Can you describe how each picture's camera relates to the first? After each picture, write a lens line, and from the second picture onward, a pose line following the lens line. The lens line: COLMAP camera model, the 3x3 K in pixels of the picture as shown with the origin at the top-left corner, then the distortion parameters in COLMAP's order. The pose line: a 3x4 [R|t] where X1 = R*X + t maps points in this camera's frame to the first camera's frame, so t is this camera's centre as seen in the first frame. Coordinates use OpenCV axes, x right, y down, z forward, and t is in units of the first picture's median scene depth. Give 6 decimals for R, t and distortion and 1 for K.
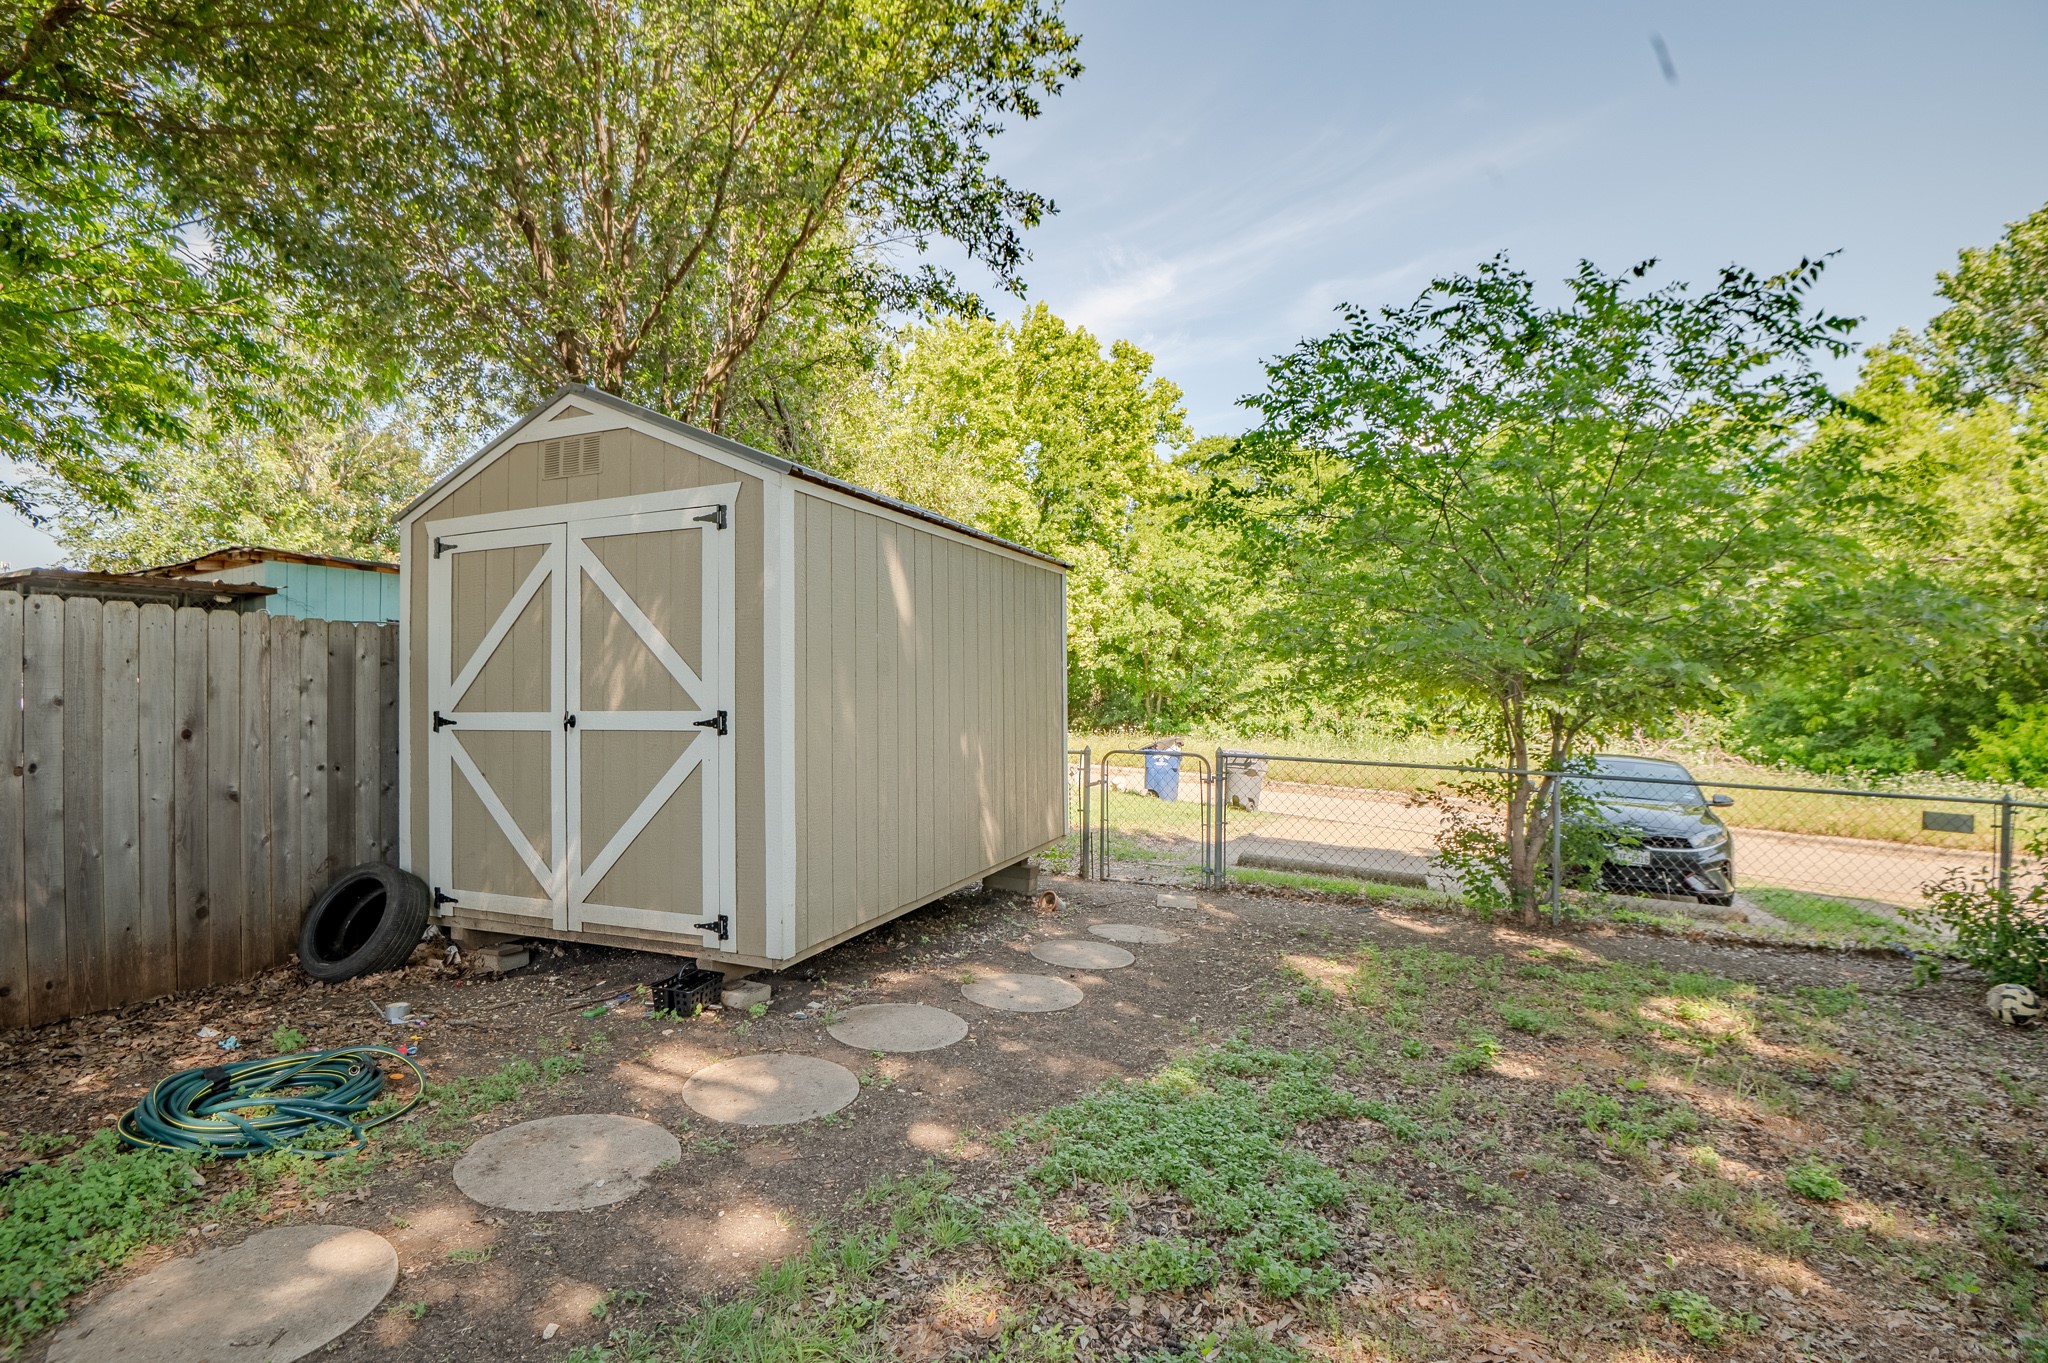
lens RADIAL K [[944.1, 0, 1028.6], [0, 944.1, 678.6], [0, 0, 1]] dist [-0.032032, -0.002188]
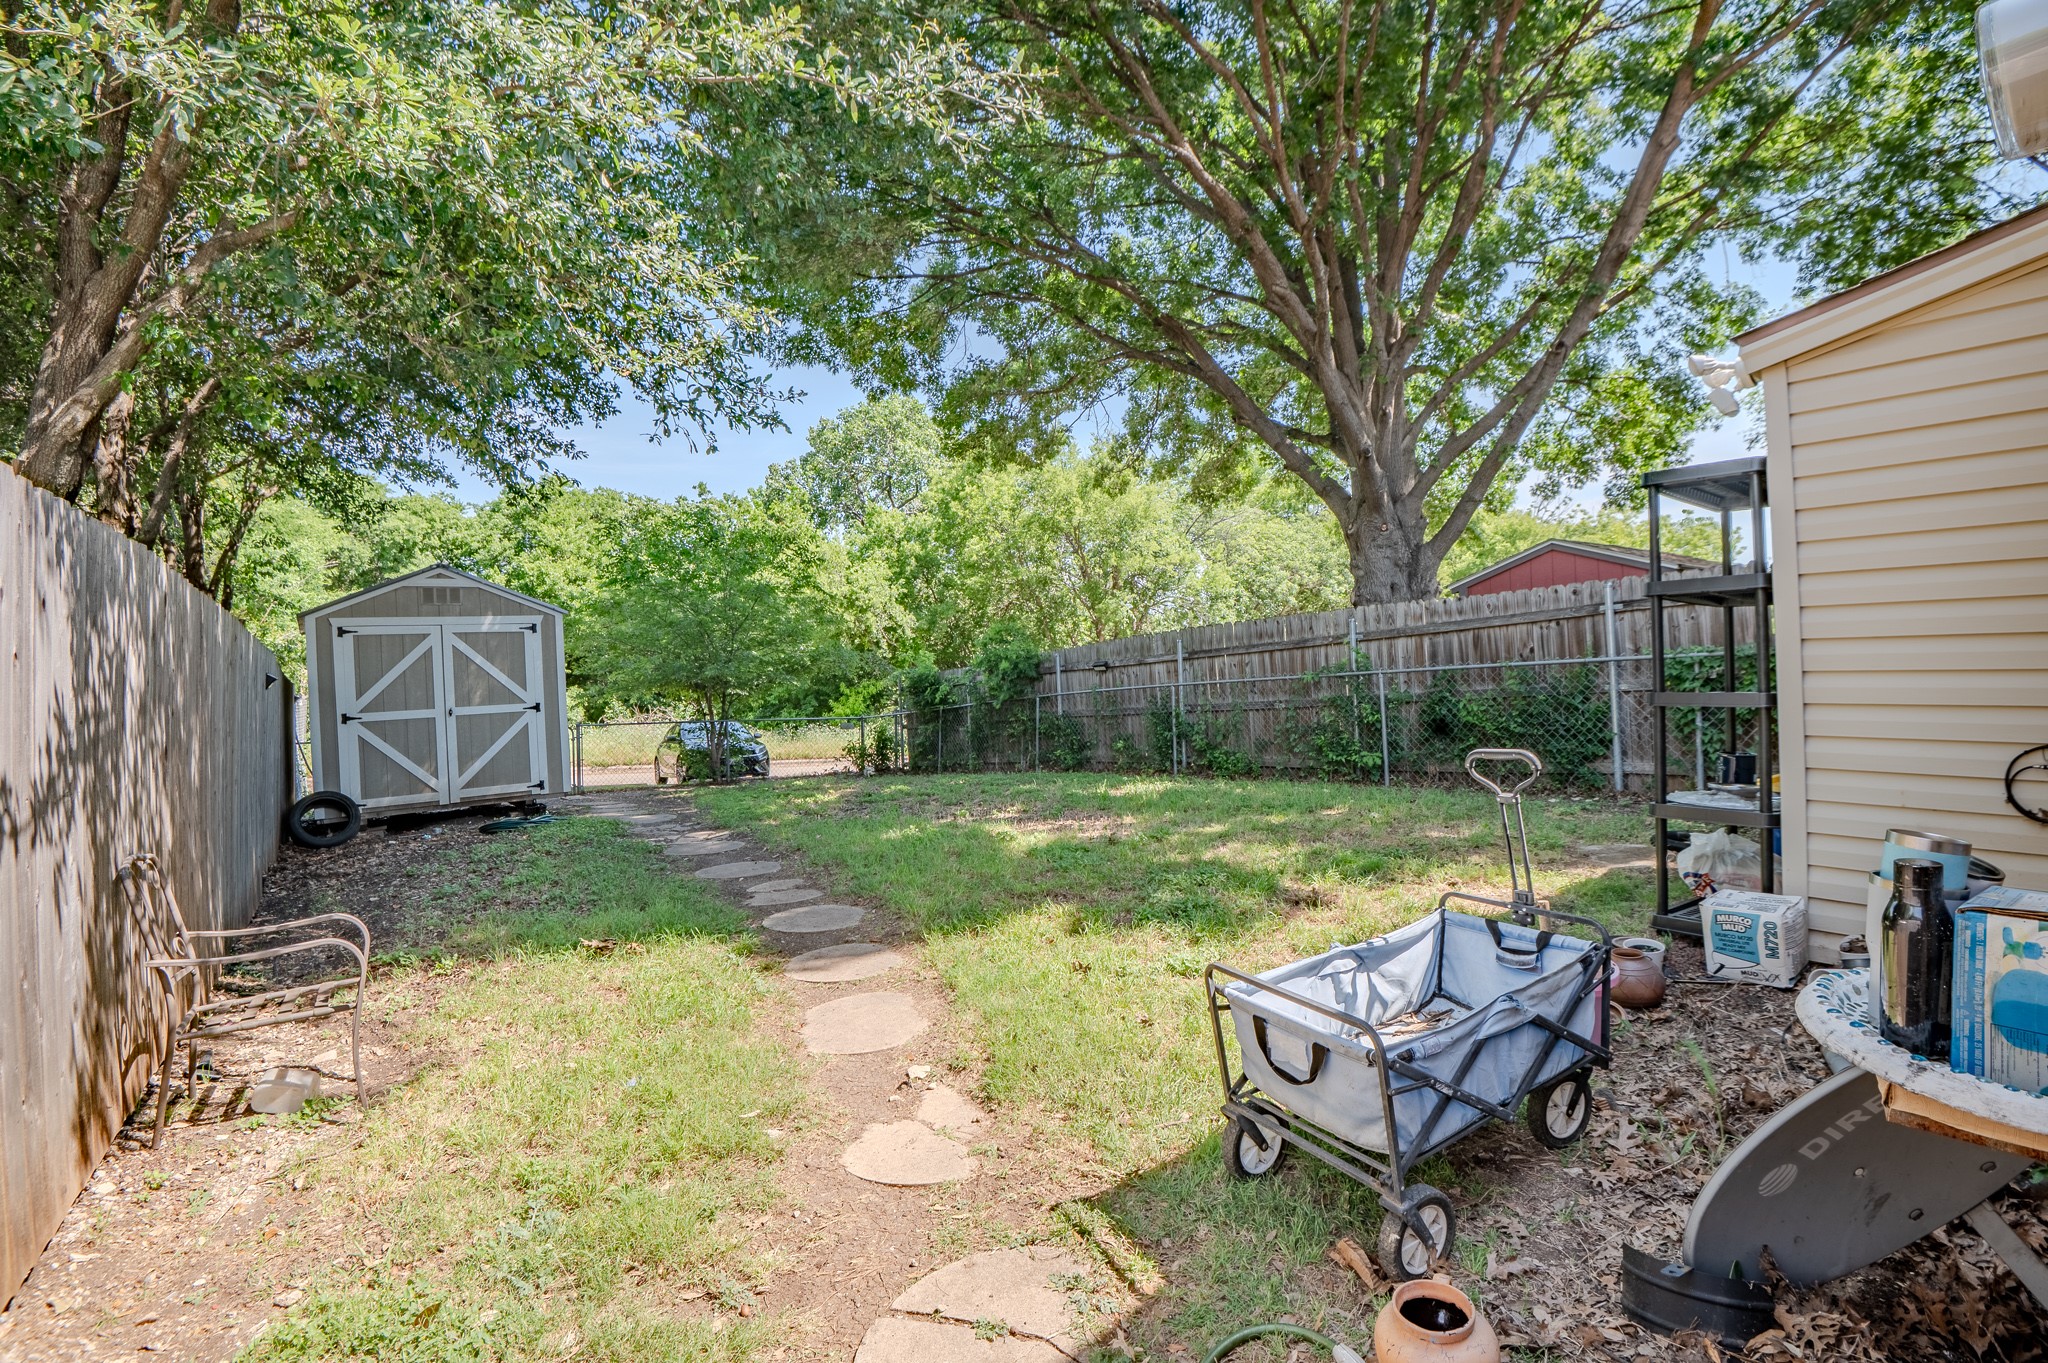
lens RADIAL K [[944.1, 0, 1023.3], [0, 944.1, 673.1], [0, 0, 1]] dist [-0.032032, -0.002188]
pose [[0.512037, -0.021934, 0.858683, -1.725513], [0.030353, 0.999512, 0.007431, -0.024162], [-0.858427, 0.022258, 0.512452, -1.381635]]
